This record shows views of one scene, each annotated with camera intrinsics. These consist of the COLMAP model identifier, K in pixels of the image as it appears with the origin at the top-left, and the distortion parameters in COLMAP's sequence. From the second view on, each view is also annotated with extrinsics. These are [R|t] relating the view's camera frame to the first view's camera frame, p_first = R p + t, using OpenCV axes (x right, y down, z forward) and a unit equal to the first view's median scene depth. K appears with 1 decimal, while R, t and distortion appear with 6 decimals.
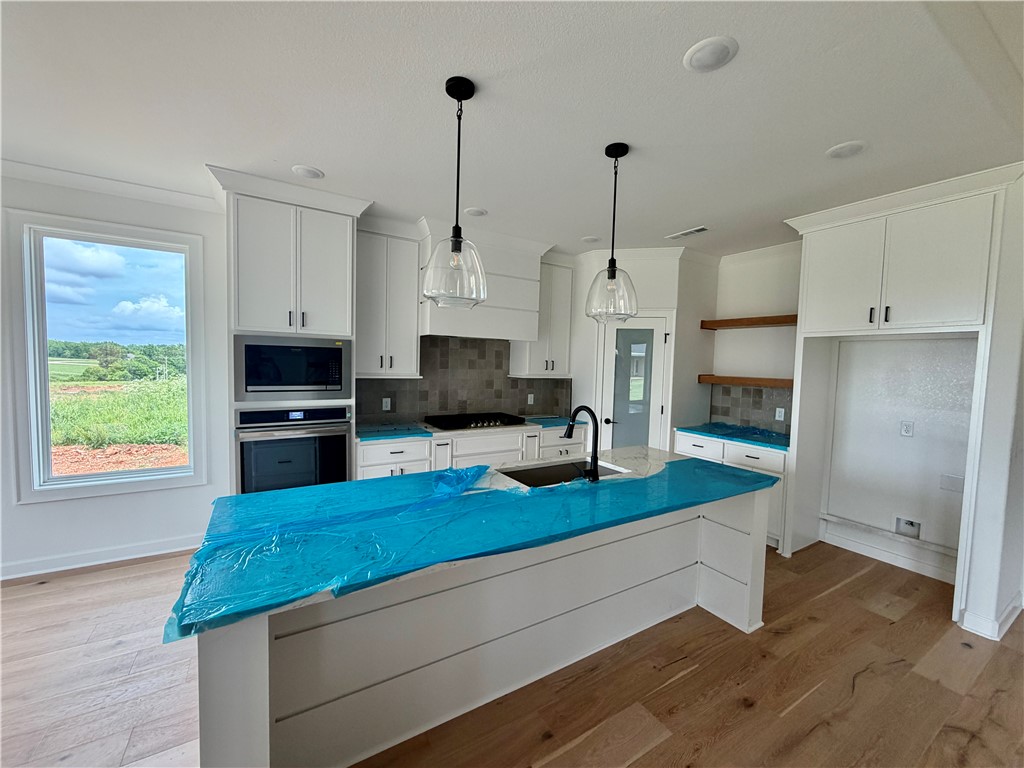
lens RADIAL K [[410.3, 0, 510.7], [0, 410.3, 386.5], [0, 0, 1]] dist [-0.000451, 0.000486]
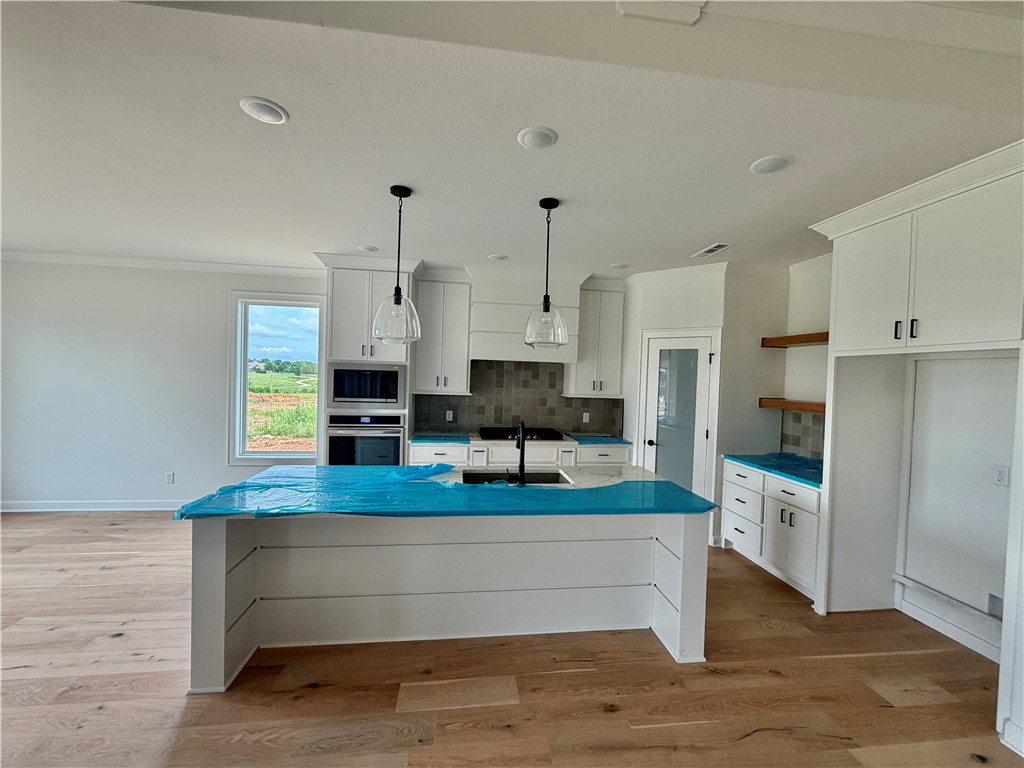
lens RADIAL K [[410.3, 0, 509.9], [0, 410.3, 386.6], [0, 0, 1]] dist [-0.000451, 0.000486]
pose [[0.913329, 0.012469, -0.407032, 0.341873], [-0.030536, 0.998814, -0.037922, -0.002789], [0.406077, 0.047064, 0.912626, -0.048039]]
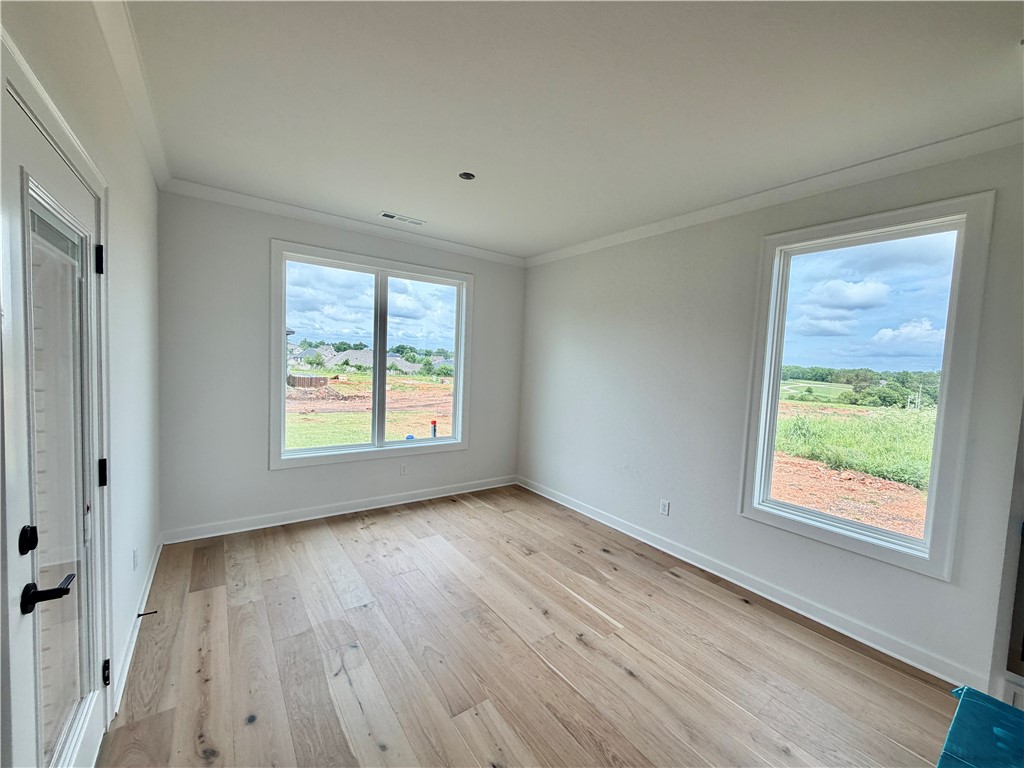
lens RADIAL K [[410.3, 0, 510.5], [0, 410.3, 383.8], [0, 0, 1]] dist [-0.000451, 0.000486]
pose [[0.086693, 0.035477, -0.995603, -0.134965], [-0.106401, 0.993979, 0.026154, -0.010129], [0.990537, 0.103666, 0.089945, 0.182050]]
